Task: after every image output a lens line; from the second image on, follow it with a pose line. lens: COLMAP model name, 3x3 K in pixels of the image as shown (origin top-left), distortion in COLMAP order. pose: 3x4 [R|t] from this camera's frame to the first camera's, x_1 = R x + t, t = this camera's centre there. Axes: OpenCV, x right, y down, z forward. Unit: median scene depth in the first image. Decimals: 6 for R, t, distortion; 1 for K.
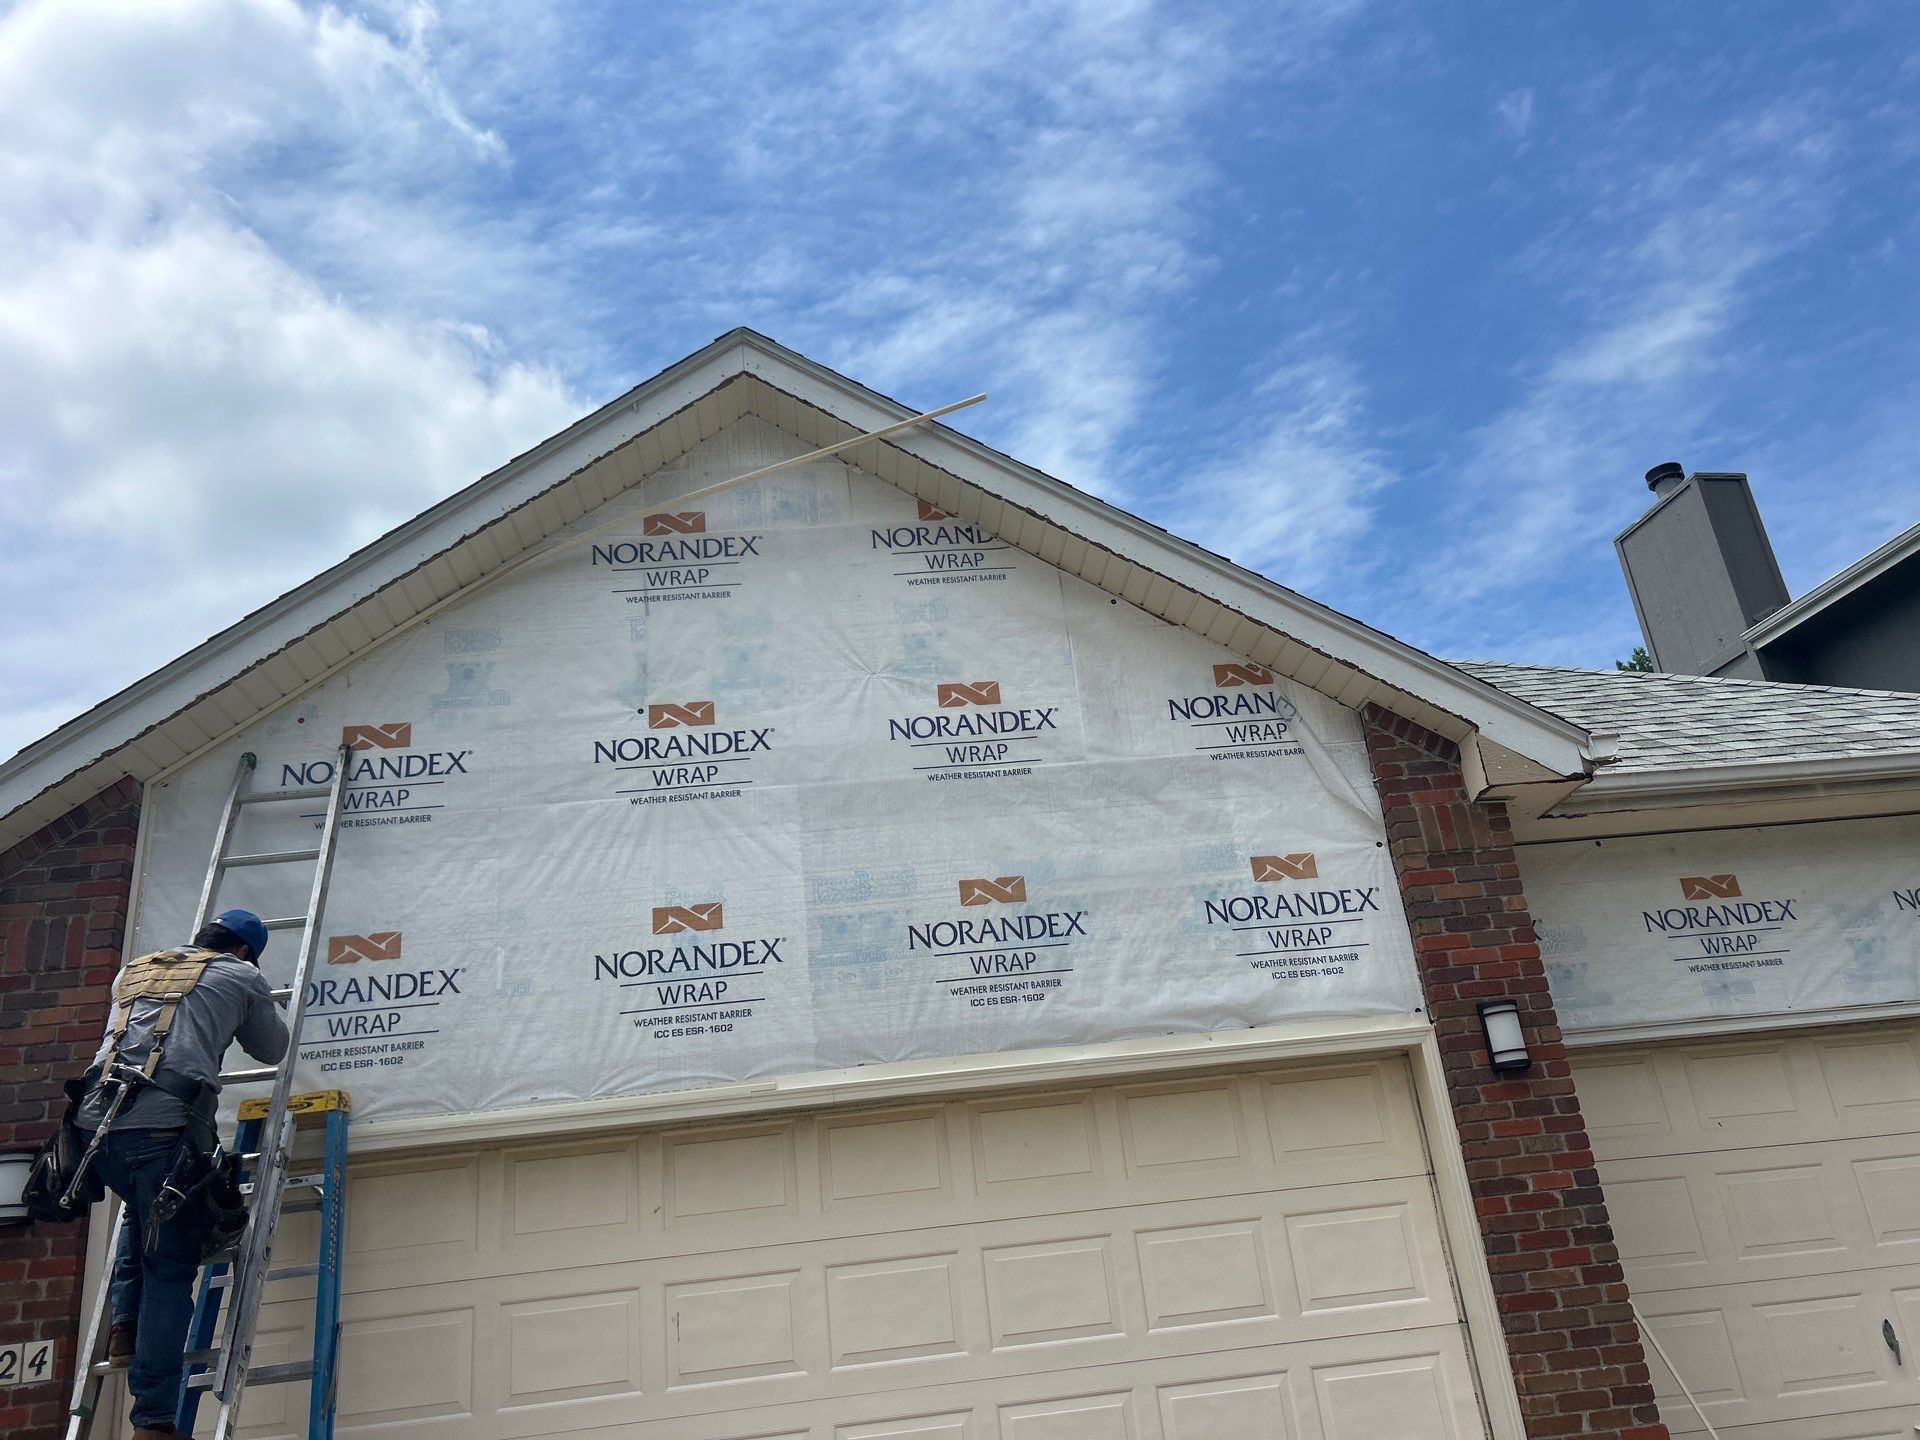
lens RADIAL K [[1450.5, 0, 965.4], [0, 1450.5, 701.4], [0, 0, 1]] dist [0.036438, -0.051715]
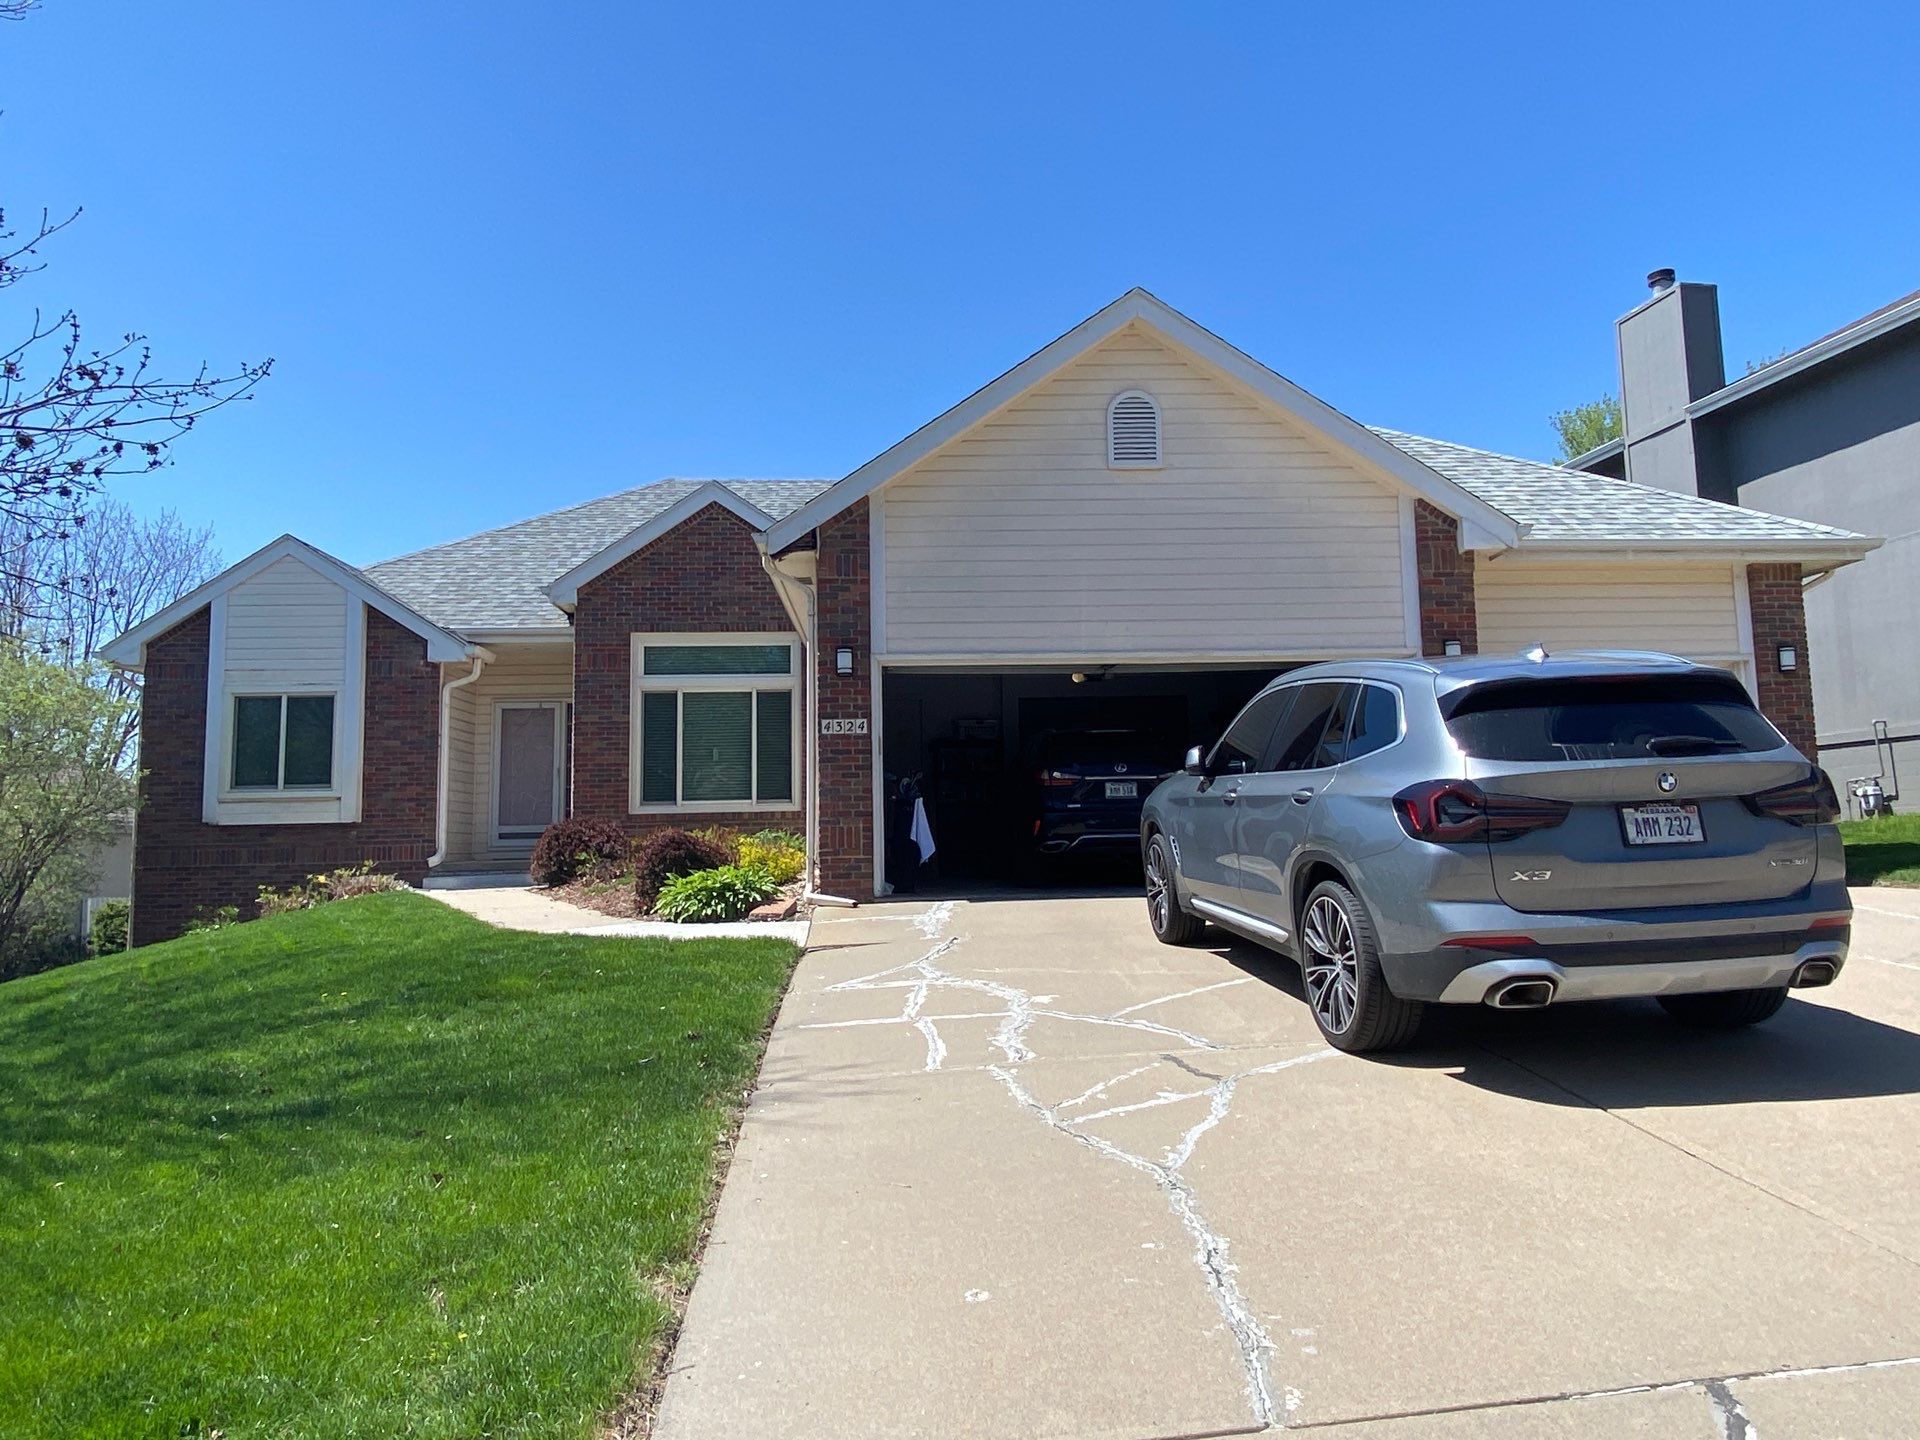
lens RADIAL K [[1285.2, 0, 955.8], [0, 1285.2, 708.9], [0, 0, 1]] dist [0.028301, -0.019722]
pose [[0.995749, 0.085088, -0.035270, -0.311360], [-0.071874, 0.957251, 0.280188, -0.188527], [0.057603, -0.276462, 0.959297, -0.958000]]
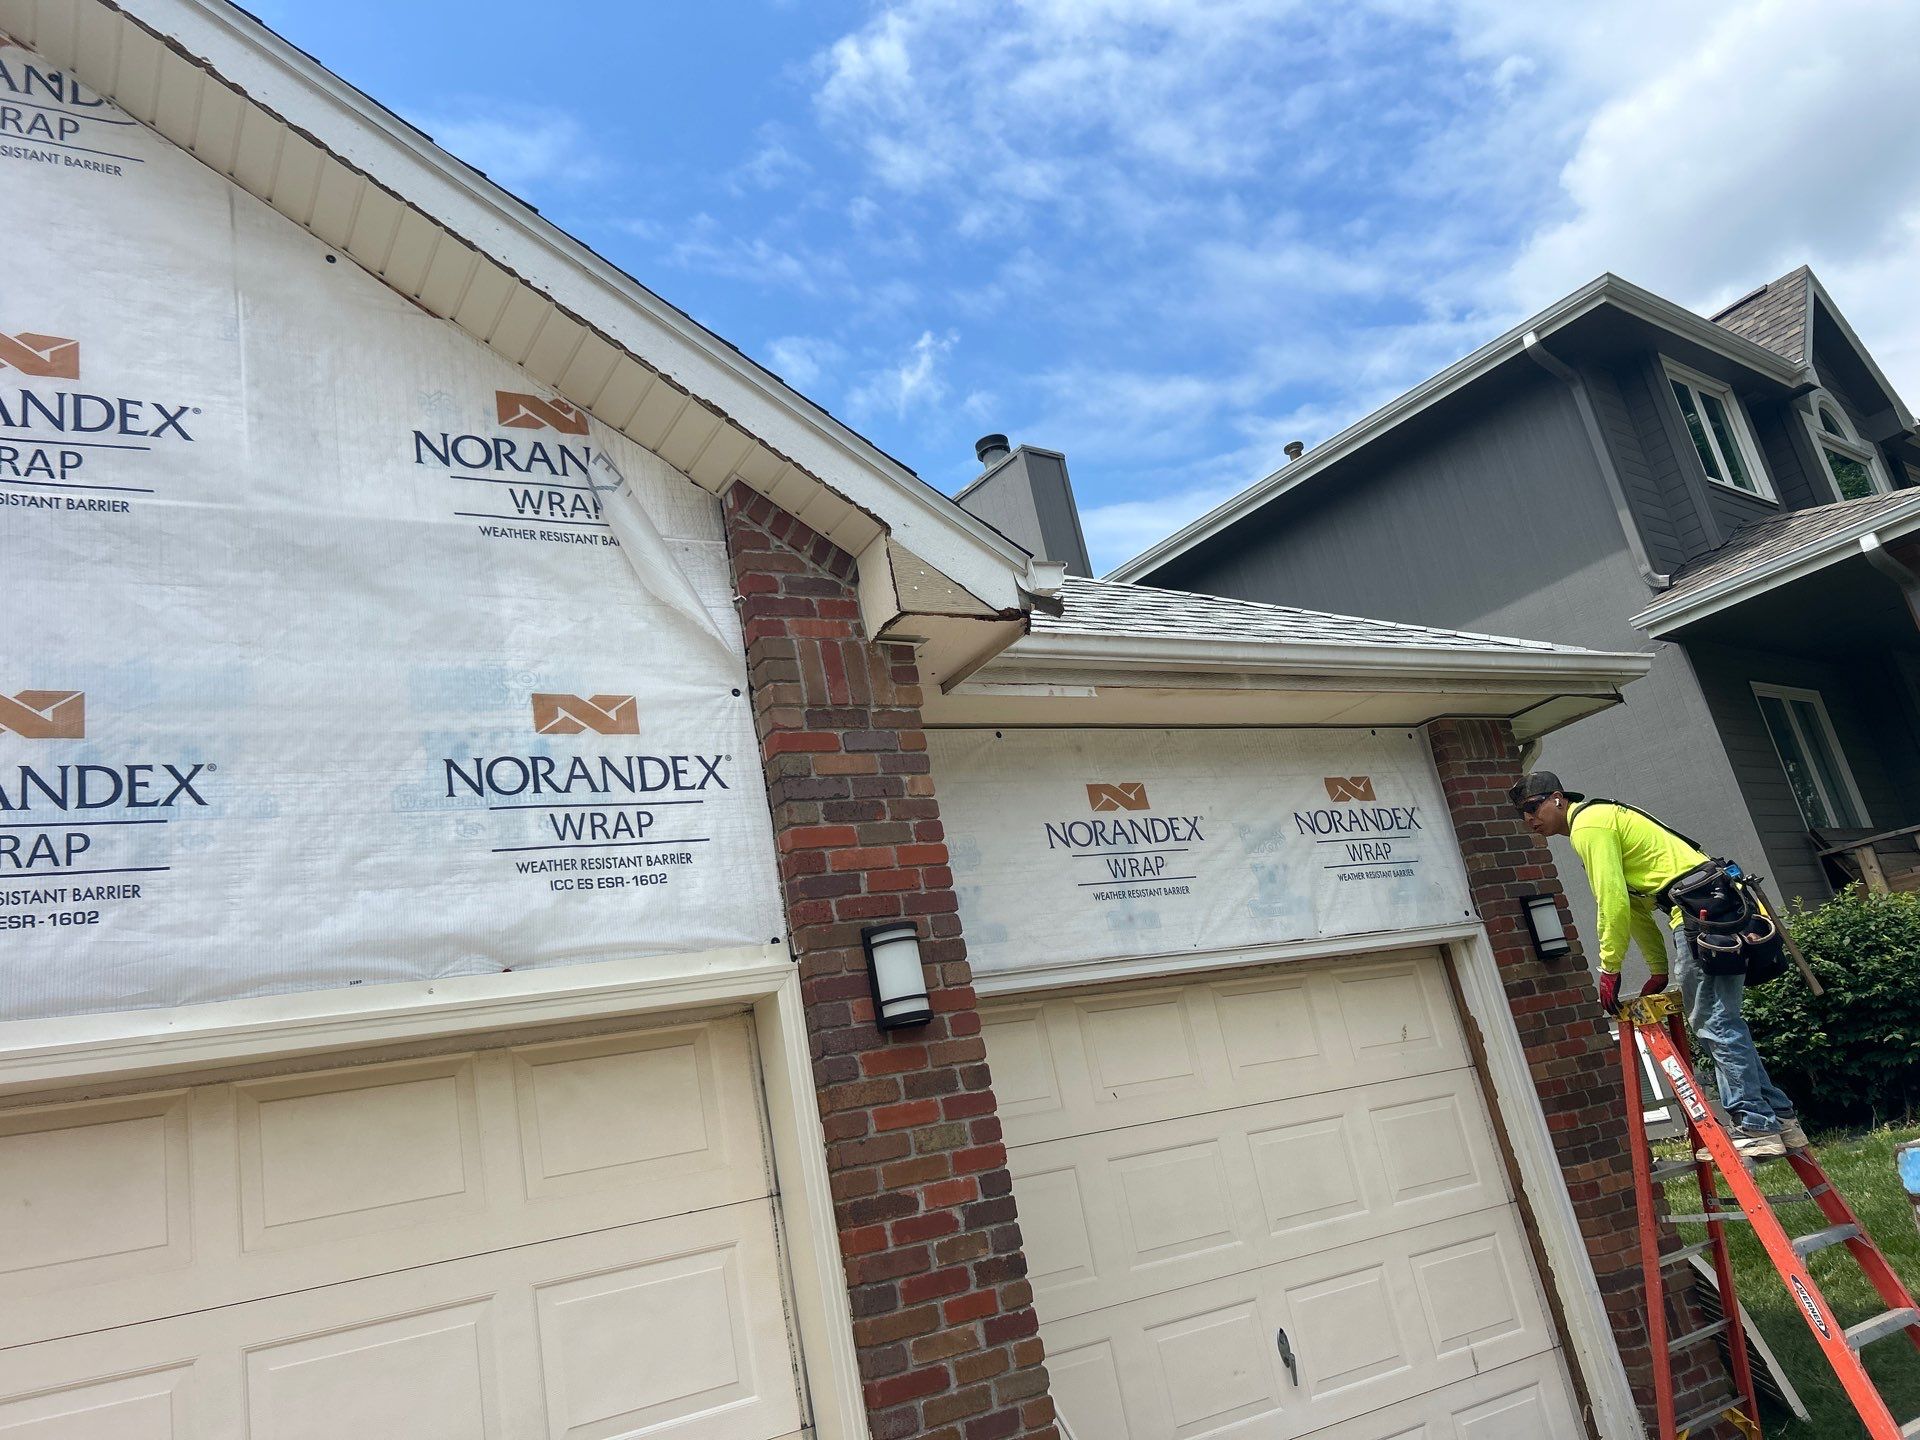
lens RADIAL K [[1285.2, 0, 927.4], [0, 1285.2, 729.1], [0, 0, 1]] dist [0.028301, -0.019722]
pose [[0.885354, 0.081573, 0.457705, 0.097425], [-0.079215, 0.996559, -0.024380, 0.122129], [-0.458119, -0.014672, 0.888770, 0.445320]]
